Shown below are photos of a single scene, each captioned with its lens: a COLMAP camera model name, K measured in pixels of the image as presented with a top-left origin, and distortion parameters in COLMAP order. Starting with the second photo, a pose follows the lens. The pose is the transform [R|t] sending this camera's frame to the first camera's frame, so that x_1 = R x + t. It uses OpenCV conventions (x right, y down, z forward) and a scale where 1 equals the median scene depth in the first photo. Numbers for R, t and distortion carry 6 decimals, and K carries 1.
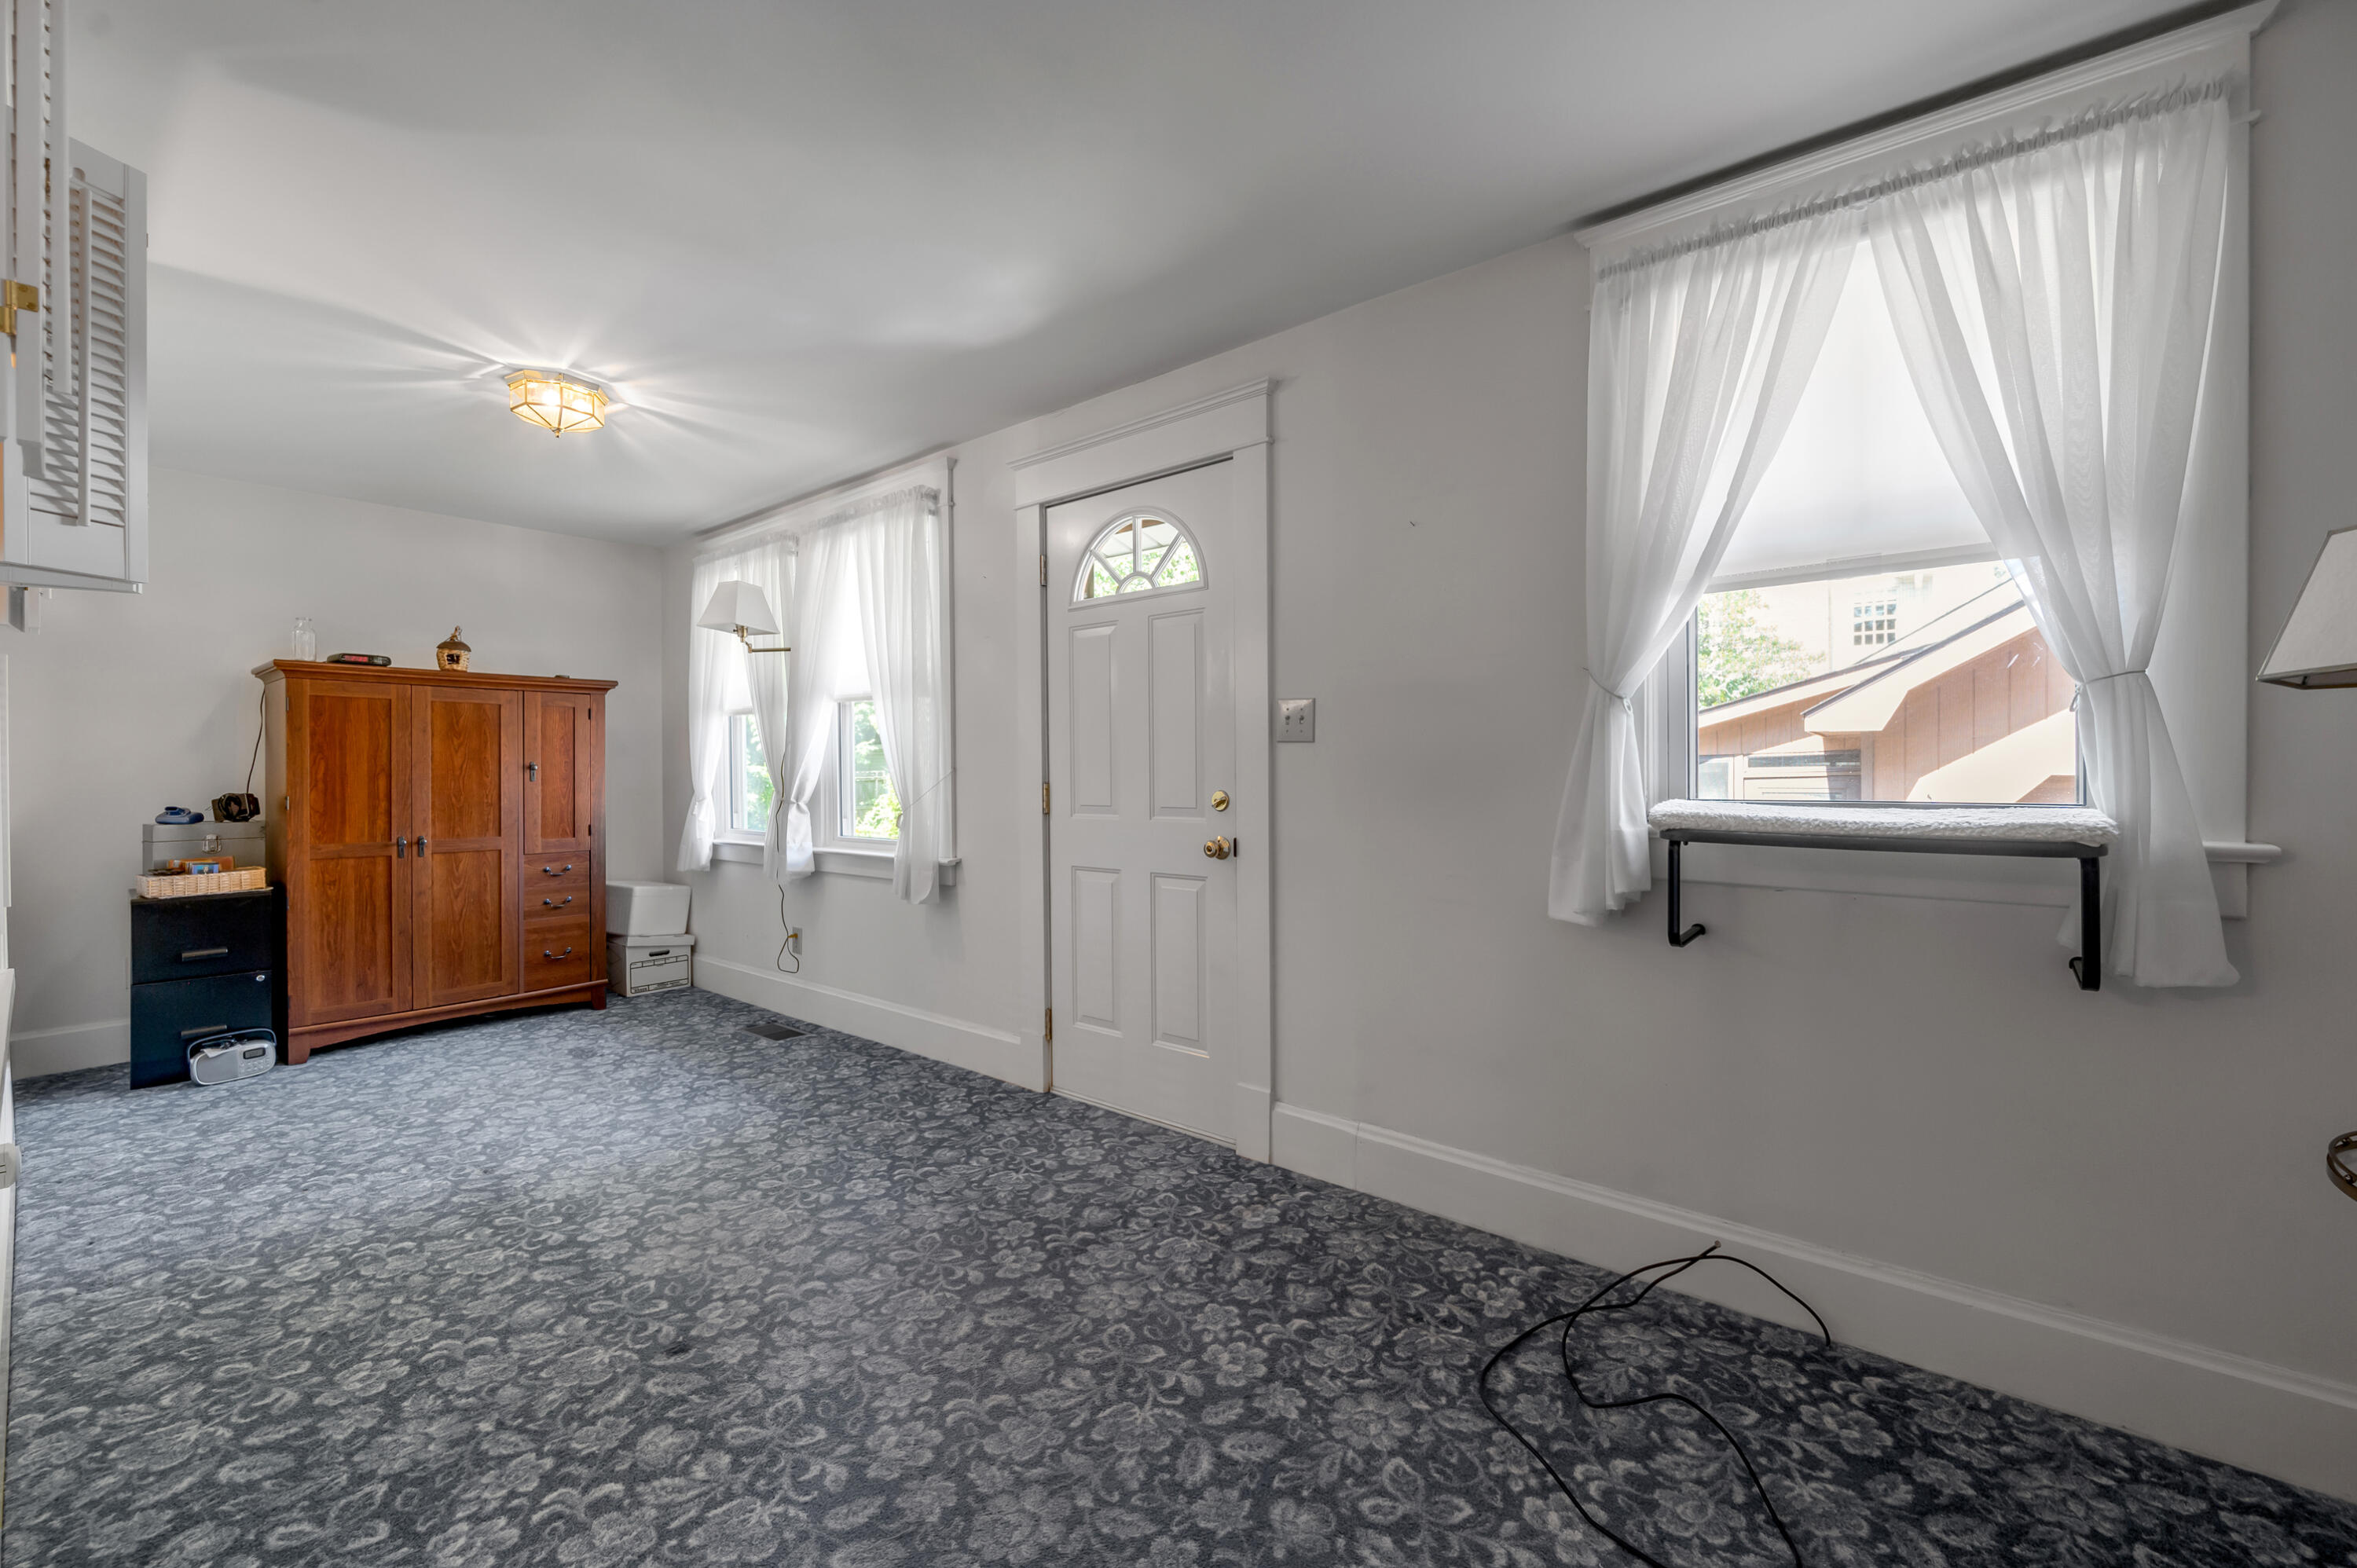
lens RADIAL K [[1037.7, 0, 1185.4], [0, 1037.7, 775.4], [0, 0, 1]] dist [0.001052, 0.000068]
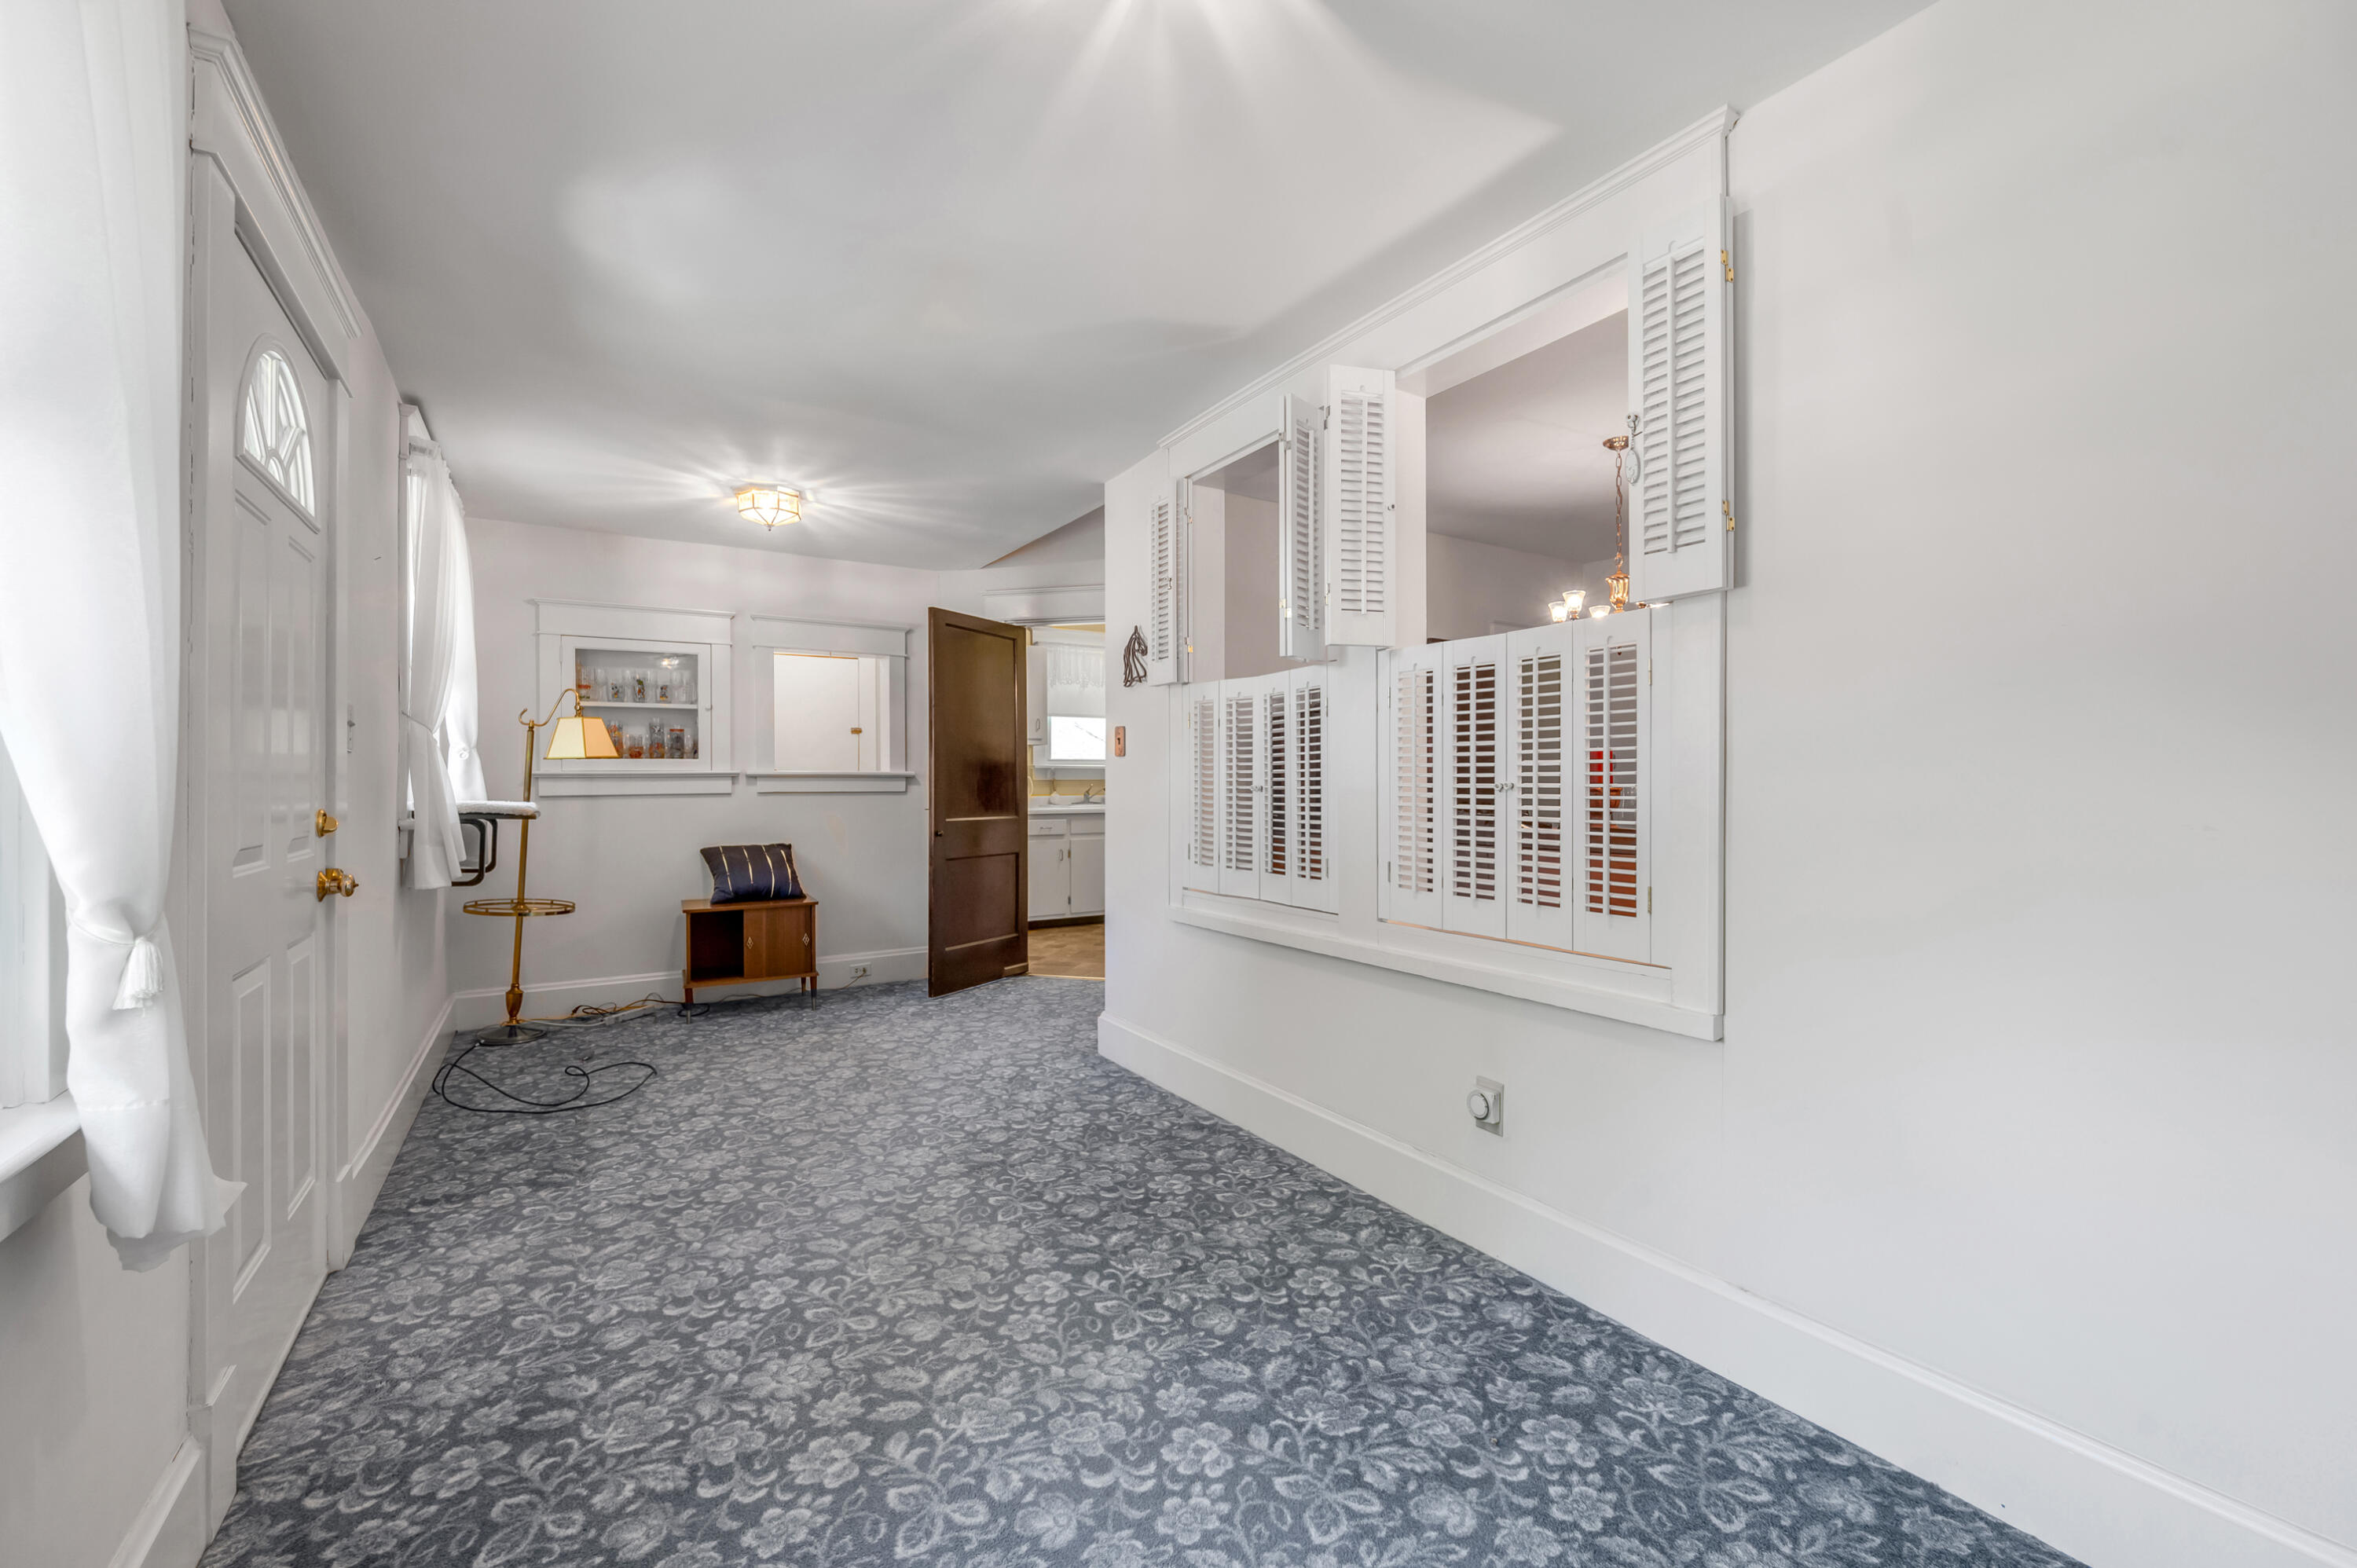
lens RADIAL K [[982.5, 0, 1177.0], [0, 982.5, 780.4], [0, 0, 1]] dist [-0.005372, 0.000914]
pose [[-0.957409, 0.010950, 0.288527, -0.941908], [0.010858, 0.999939, -0.001921, -0.004964], [-0.288531, 0.001293, -0.957470, 1.831167]]
